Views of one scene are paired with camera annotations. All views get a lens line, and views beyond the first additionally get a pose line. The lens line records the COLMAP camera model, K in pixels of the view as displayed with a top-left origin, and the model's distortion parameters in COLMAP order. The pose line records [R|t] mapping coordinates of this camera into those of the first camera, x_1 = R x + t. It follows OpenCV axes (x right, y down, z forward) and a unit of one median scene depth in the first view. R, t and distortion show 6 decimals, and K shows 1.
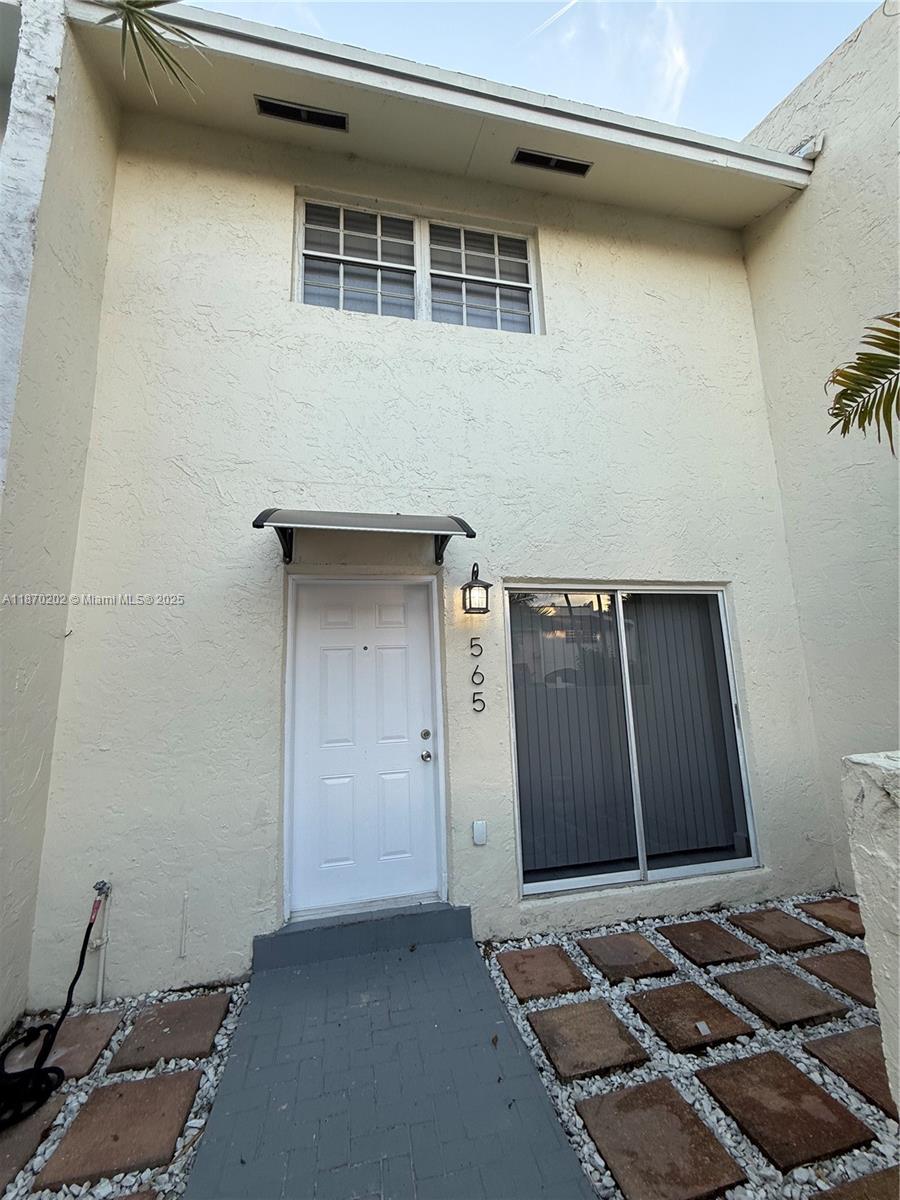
lens RADIAL K [[478.2, 0, 450.0], [0, 478.2, 600.2], [0, 0, 1]] dist [-0.000662, 0.000376]
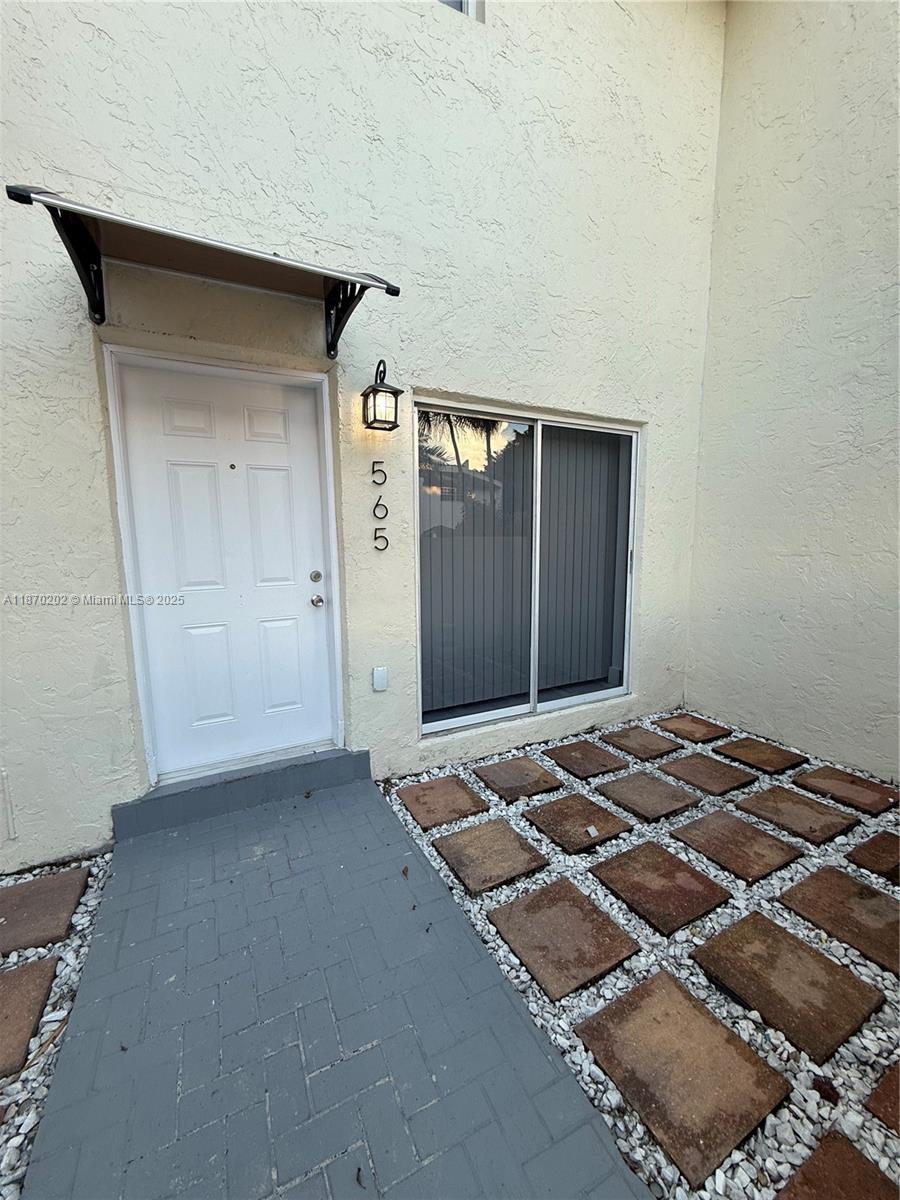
lens RADIAL K [[478.2, 0, 450.3], [0, 478.2, 600.4], [0, 0, 1]] dist [-0.000662, 0.000376]
pose [[0.964821, -0.008575, 0.262767, -0.046504], [-0.068271, 0.957011, 0.281904, 0.069733], [-0.253888, -0.289926, 0.922759, 0.153328]]
